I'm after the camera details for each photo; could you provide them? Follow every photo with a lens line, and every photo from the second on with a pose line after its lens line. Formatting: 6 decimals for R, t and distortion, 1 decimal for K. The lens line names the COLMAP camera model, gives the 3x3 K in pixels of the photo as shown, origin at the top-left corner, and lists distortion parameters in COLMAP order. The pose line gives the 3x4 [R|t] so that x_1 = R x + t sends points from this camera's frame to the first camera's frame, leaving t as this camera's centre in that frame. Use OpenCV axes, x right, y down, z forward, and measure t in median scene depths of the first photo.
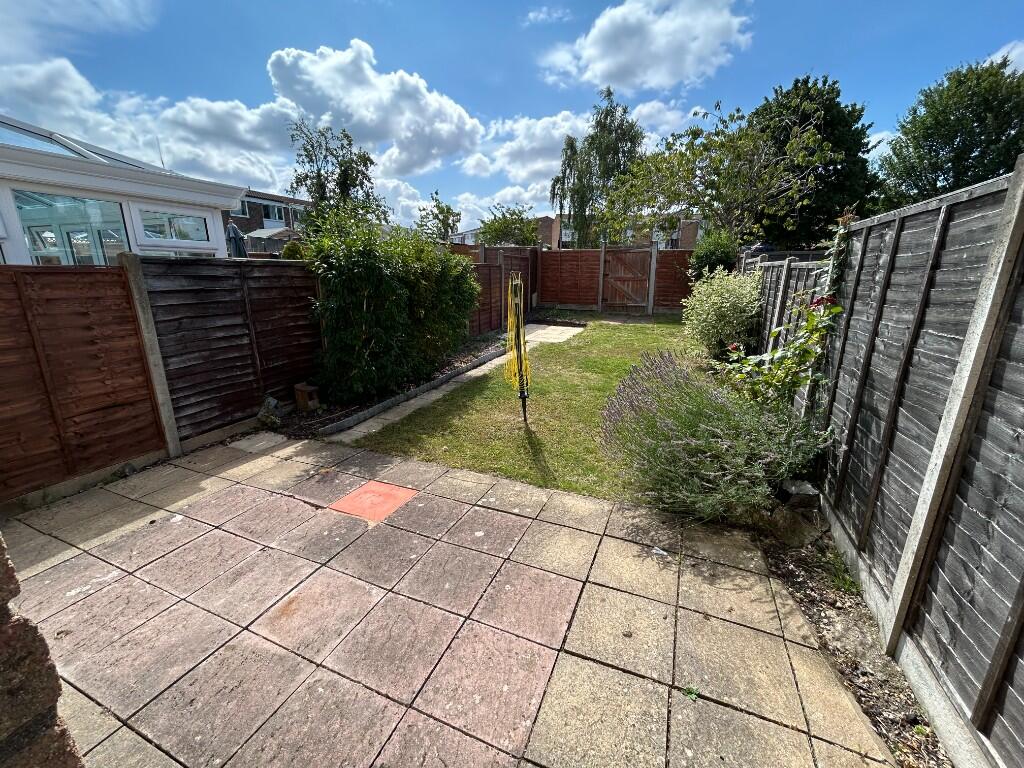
lens RADIAL K [[412.0, 0, 512.1], [0, 412.0, 382.4], [0, 0, 1]] dist [0.002237, -0.000160]
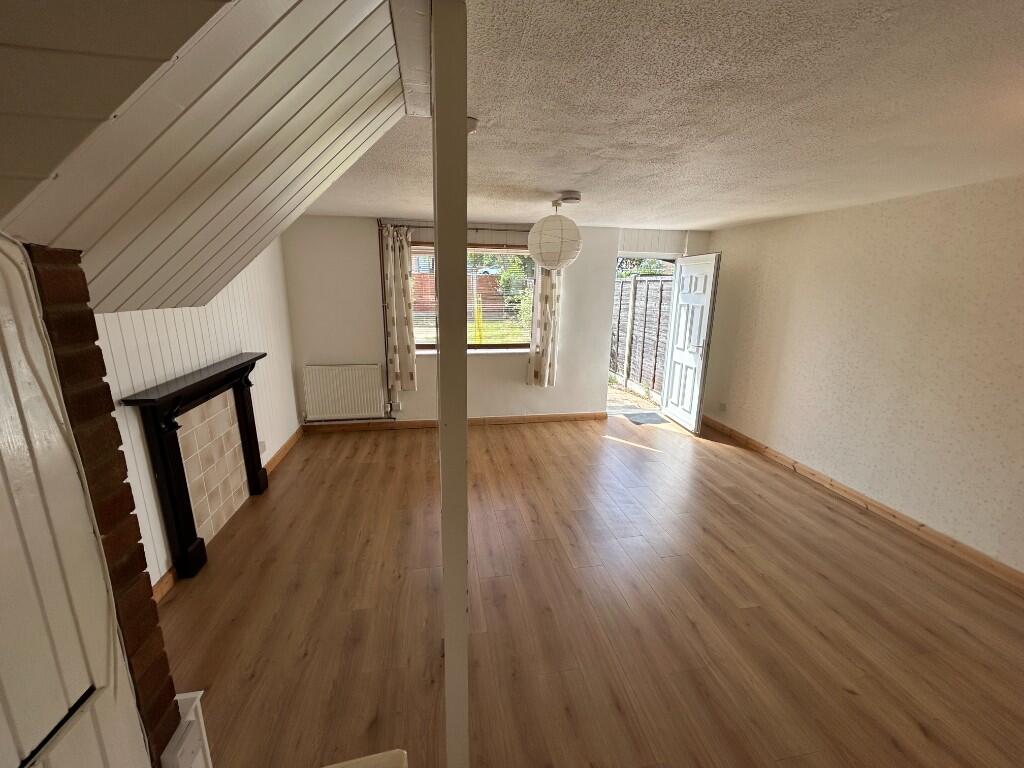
lens RADIAL K [[412.0, 0, 512.1], [0, 412.0, 381.8], [0, 0, 1]] dist [0.002237, -0.000160]
pose [[0.842953, -0.119801, 0.524479, -0.619608], [0.133749, 0.990950, 0.011387, 0.110810], [-0.521097, 0.060550, 0.851347, -0.541821]]
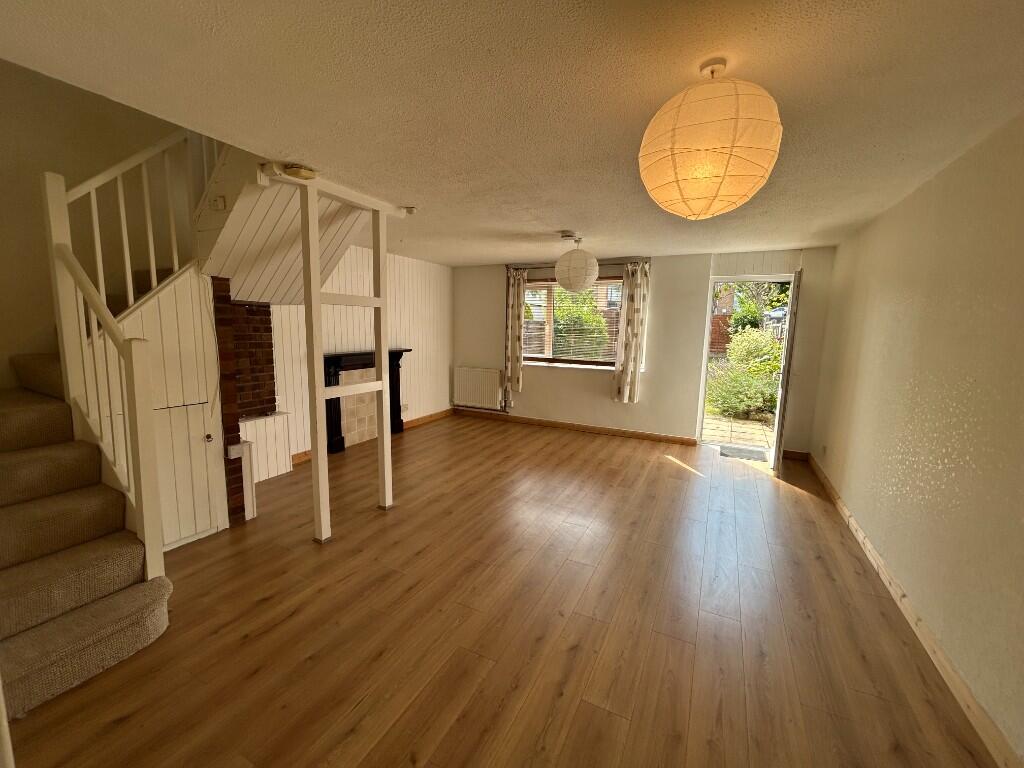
lens RADIAL K [[412.0, 0, 513.6], [0, 412.0, 382.6], [0, 0, 1]] dist [0.002237, -0.000160]
pose [[0.996513, 0.021560, -0.080598, -0.333042], [-0.031776, 0.991304, -0.127700, 0.207334], [0.077144, 0.129816, 0.988533, -0.755866]]
